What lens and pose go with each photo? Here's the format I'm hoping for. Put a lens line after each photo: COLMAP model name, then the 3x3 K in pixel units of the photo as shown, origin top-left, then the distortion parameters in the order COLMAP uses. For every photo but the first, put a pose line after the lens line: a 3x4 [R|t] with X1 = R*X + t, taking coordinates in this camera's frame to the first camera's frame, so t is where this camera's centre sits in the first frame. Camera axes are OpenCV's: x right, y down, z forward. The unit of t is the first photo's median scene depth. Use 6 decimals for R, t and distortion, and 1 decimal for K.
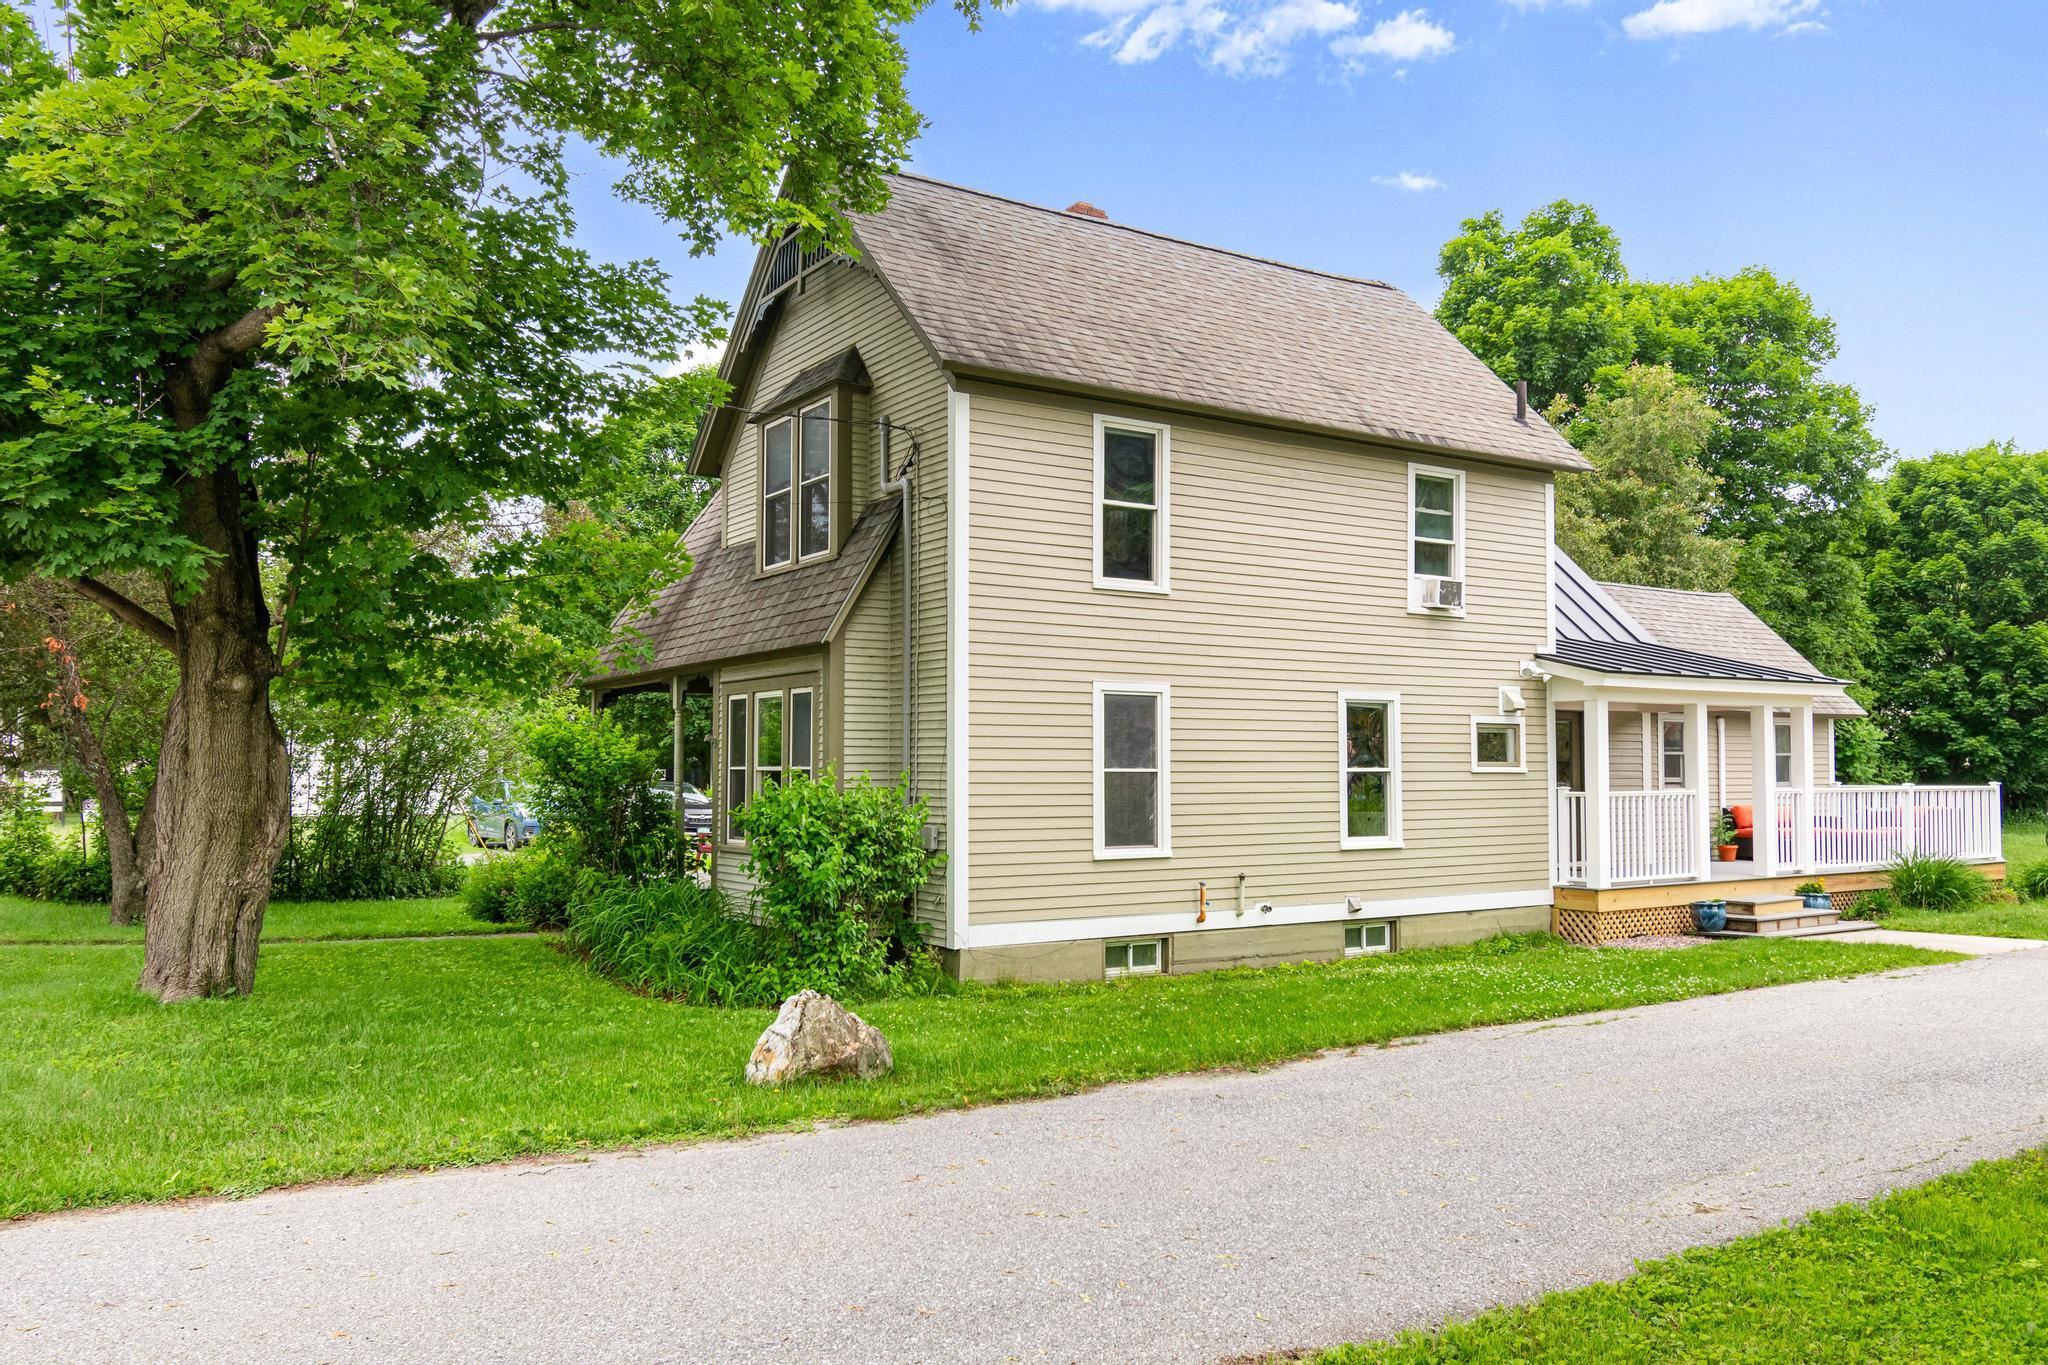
lens RADIAL K [[1558.0, 0, 1034.1], [0, 1558.0, 708.2], [0, 0, 1]] dist [-0.000402, -0.002061]
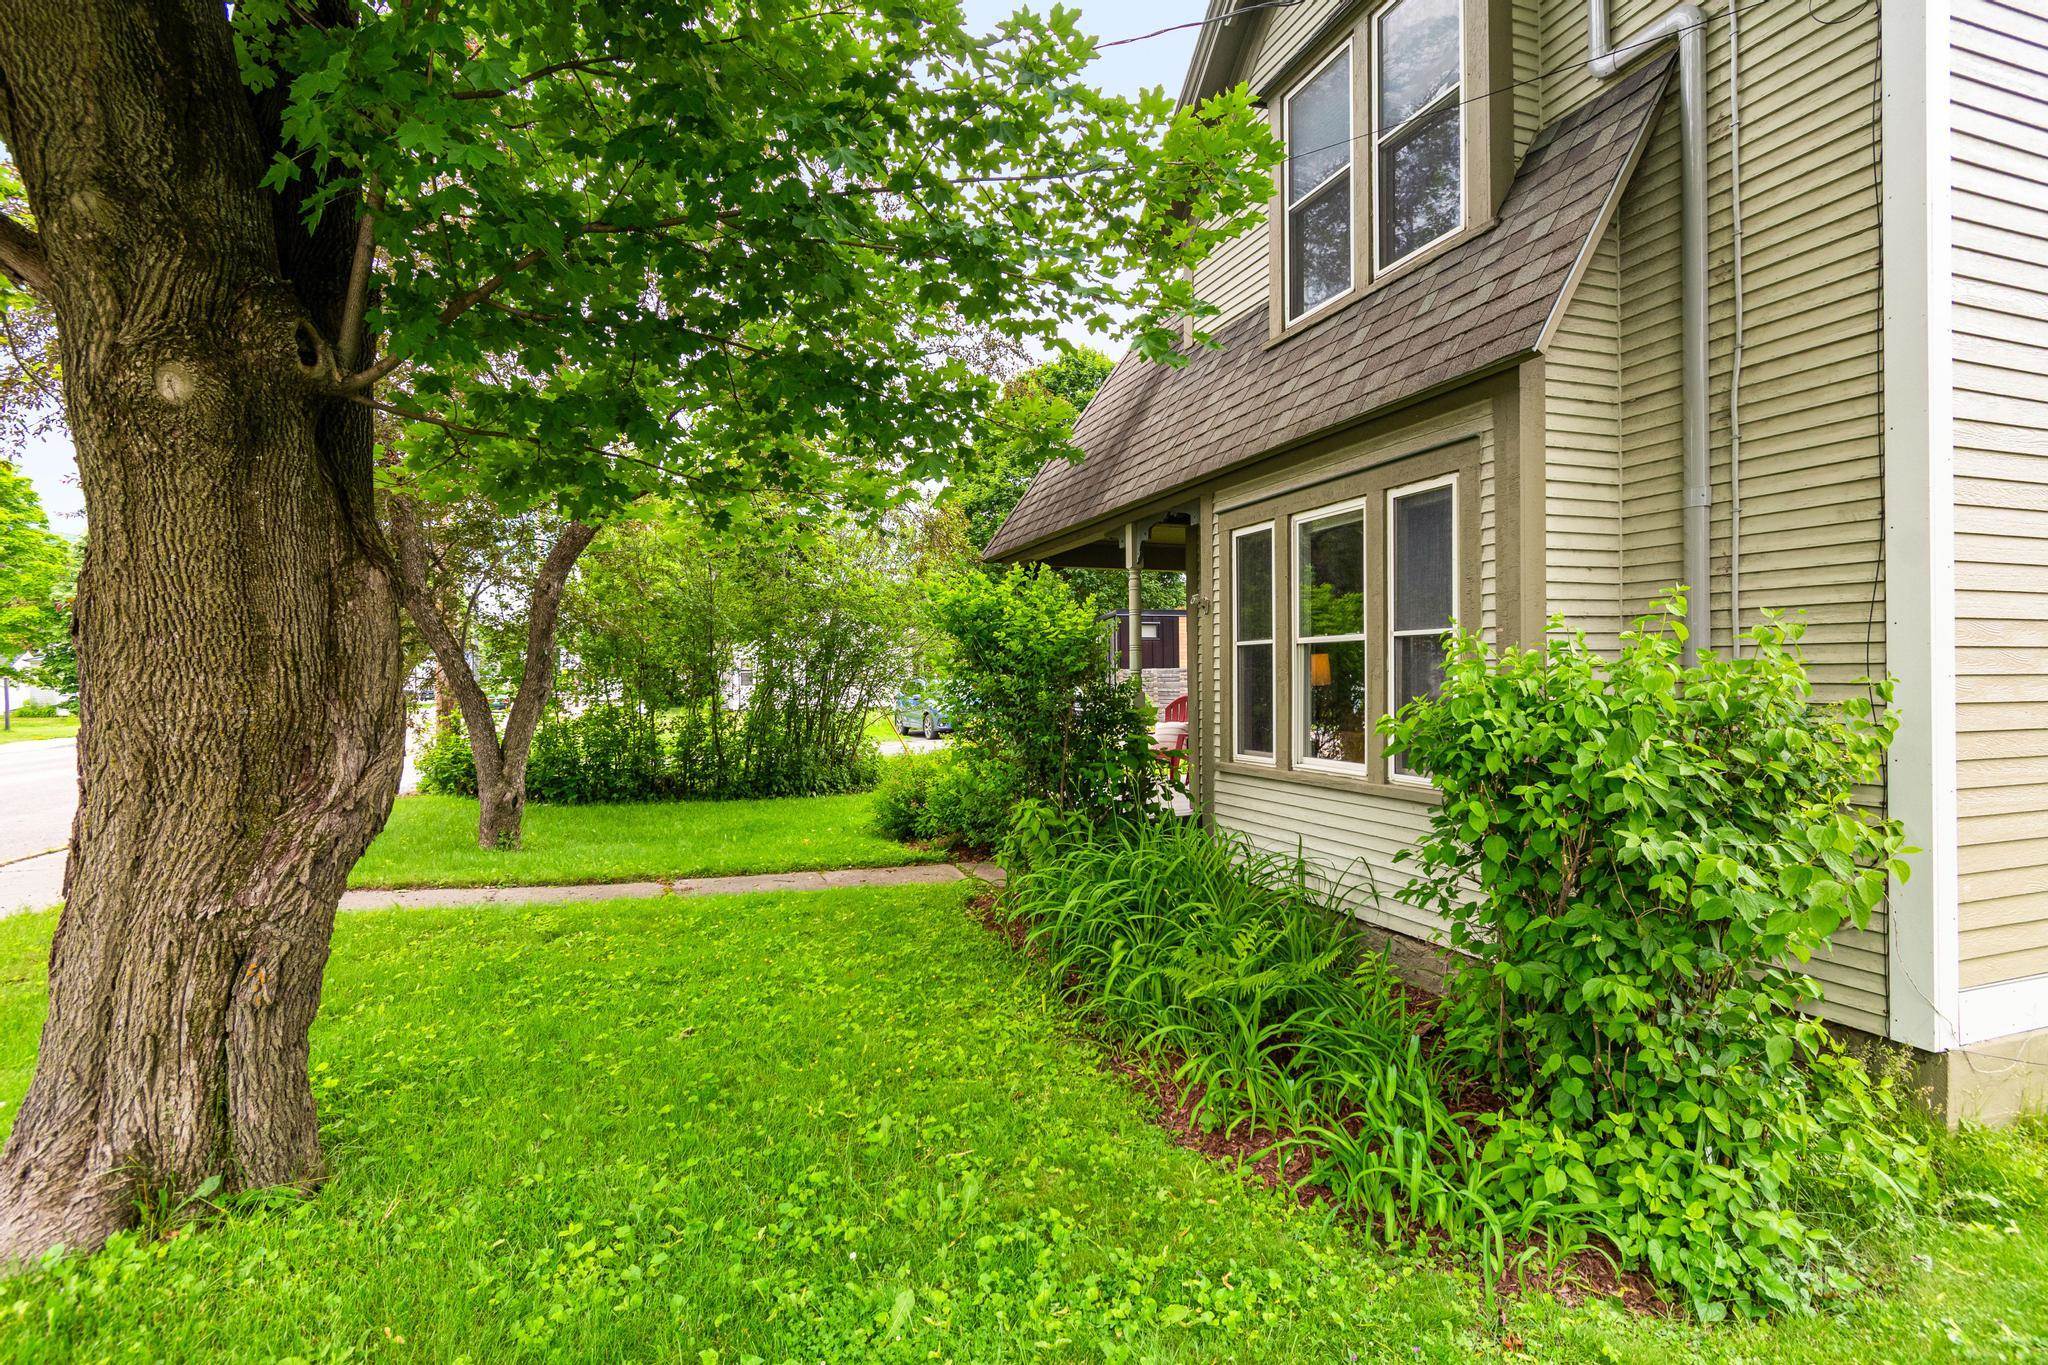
lens RADIAL K [[997.7, 0, 1022.4], [0, 997.7, 677.7], [0, 0, 1]] dist [-0.000372, 0.000026]
pose [[0.972789, -0.009963, -0.231481, -0.175060], [0.019668, 0.999020, 0.039658, 0.032439], [0.230859, -0.043131, 0.972031, 0.545248]]
